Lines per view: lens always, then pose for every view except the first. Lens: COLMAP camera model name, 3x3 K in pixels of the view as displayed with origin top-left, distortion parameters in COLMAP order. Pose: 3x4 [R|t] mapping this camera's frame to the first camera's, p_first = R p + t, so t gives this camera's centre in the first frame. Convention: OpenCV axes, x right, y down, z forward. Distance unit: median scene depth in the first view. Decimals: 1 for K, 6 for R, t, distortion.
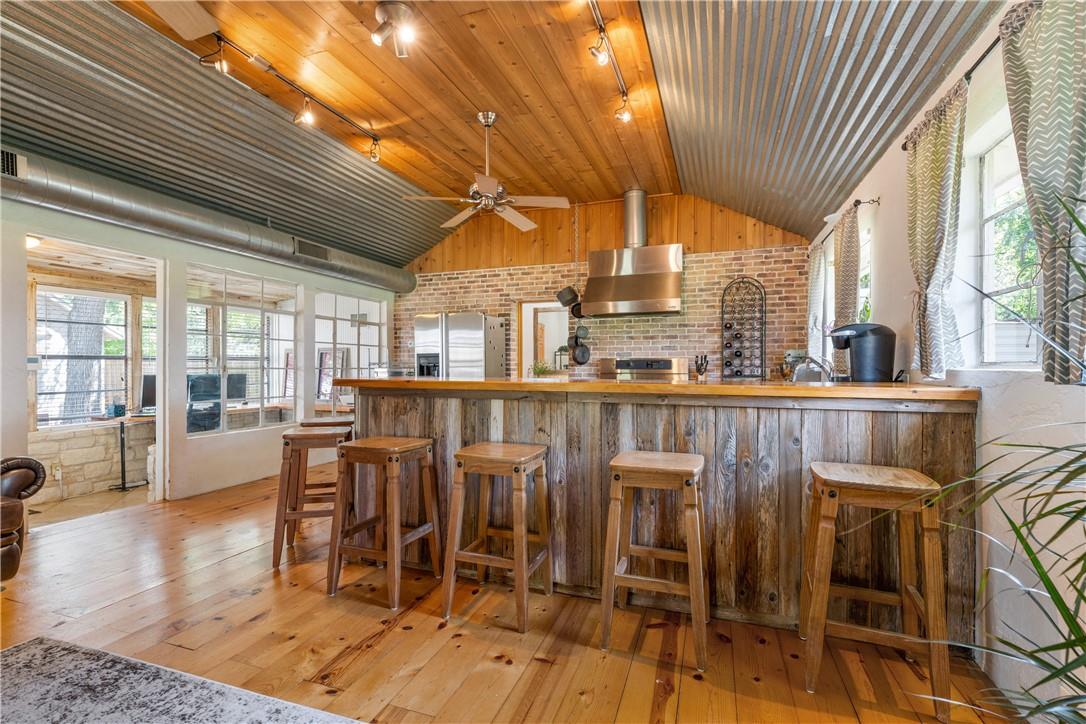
lens RADIAL K [[493.1, 0, 541.0], [0, 493.1, 365.9], [0, 0, 1]] dist [-0.003926, 0.000583]
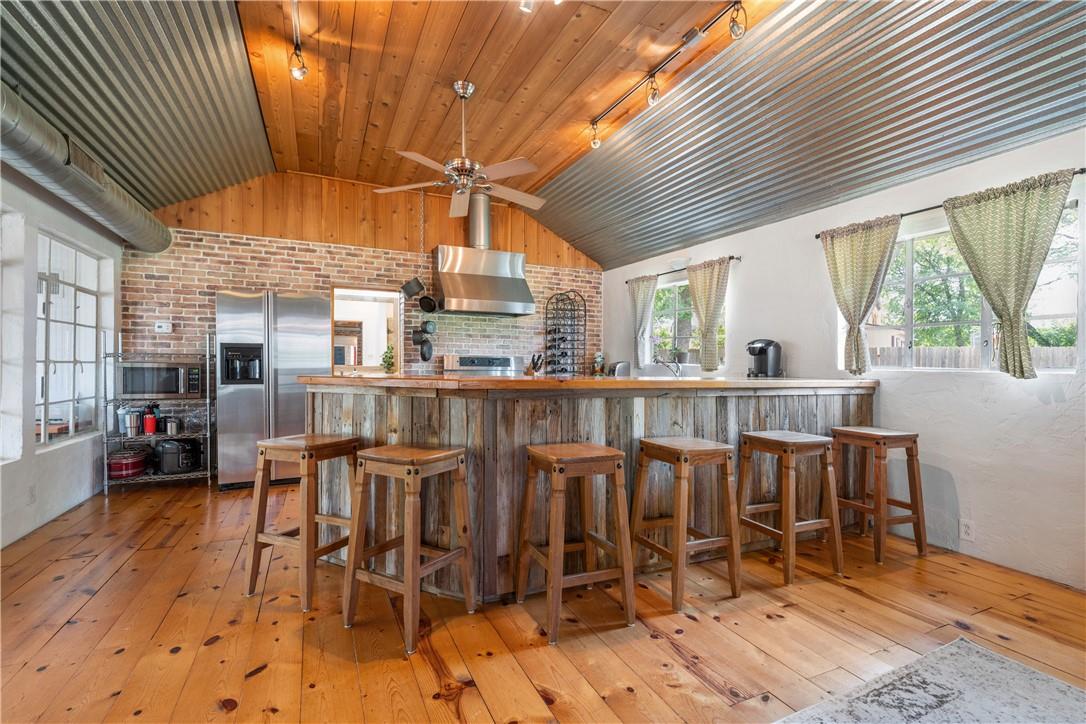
lens RADIAL K [[493.1, 0, 514.9], [0, 493.1, 356.8], [0, 0, 1]] dist [-0.003926, 0.000583]
pose [[0.723211, 0.019057, 0.690364, -0.490086], [-0.012762, 0.999817, -0.014229, 0.000328], [-0.690509, 0.001480, 0.723322, 0.209824]]
